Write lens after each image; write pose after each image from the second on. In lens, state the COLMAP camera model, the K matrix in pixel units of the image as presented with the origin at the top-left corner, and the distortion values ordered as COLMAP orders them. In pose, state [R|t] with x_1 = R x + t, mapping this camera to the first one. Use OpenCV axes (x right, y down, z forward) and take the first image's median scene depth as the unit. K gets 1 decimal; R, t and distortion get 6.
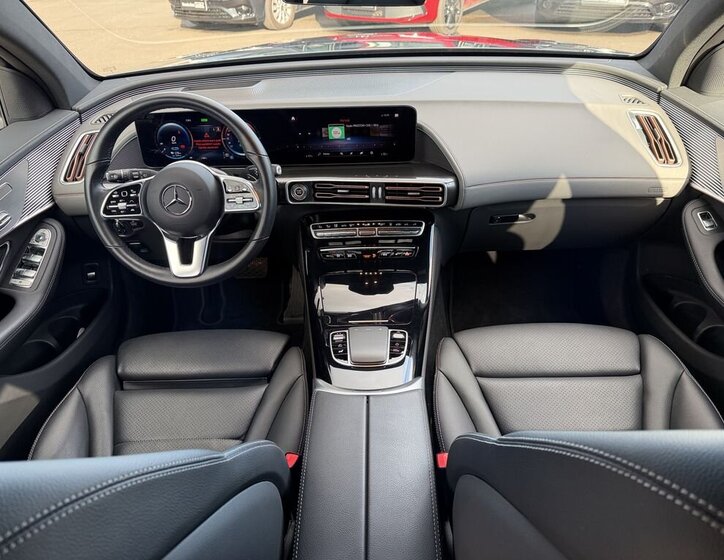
lens RADIAL K [[526.3, 0, 362.0], [0, 526.3, 280.0], [0, 0, 1]] dist [0.142297, -0.259590]
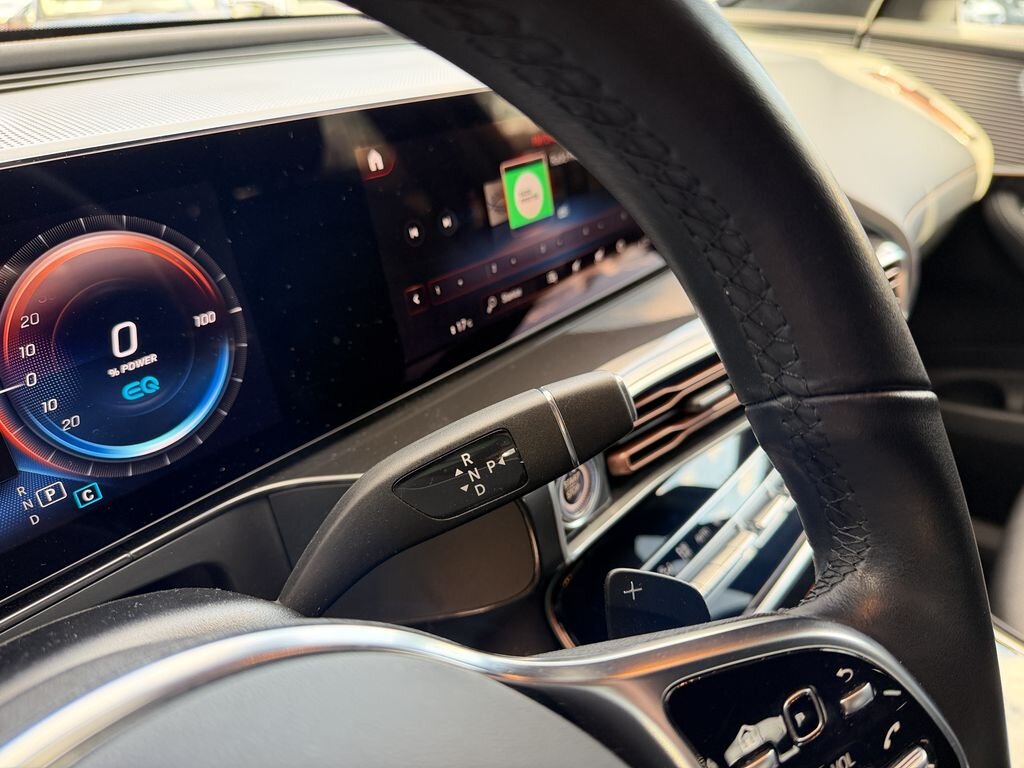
lens RADIAL K [[745.8, 0, 511.9], [0, 745.8, 396.3], [0, 0, 1]] dist [0.001585, -0.064975]
pose [[0.618335, -0.345913, 0.705695, -0.318269], [0.455232, 0.889596, 0.037179, -0.218123], [-0.640645, 0.298266, 0.707539, 0.812913]]
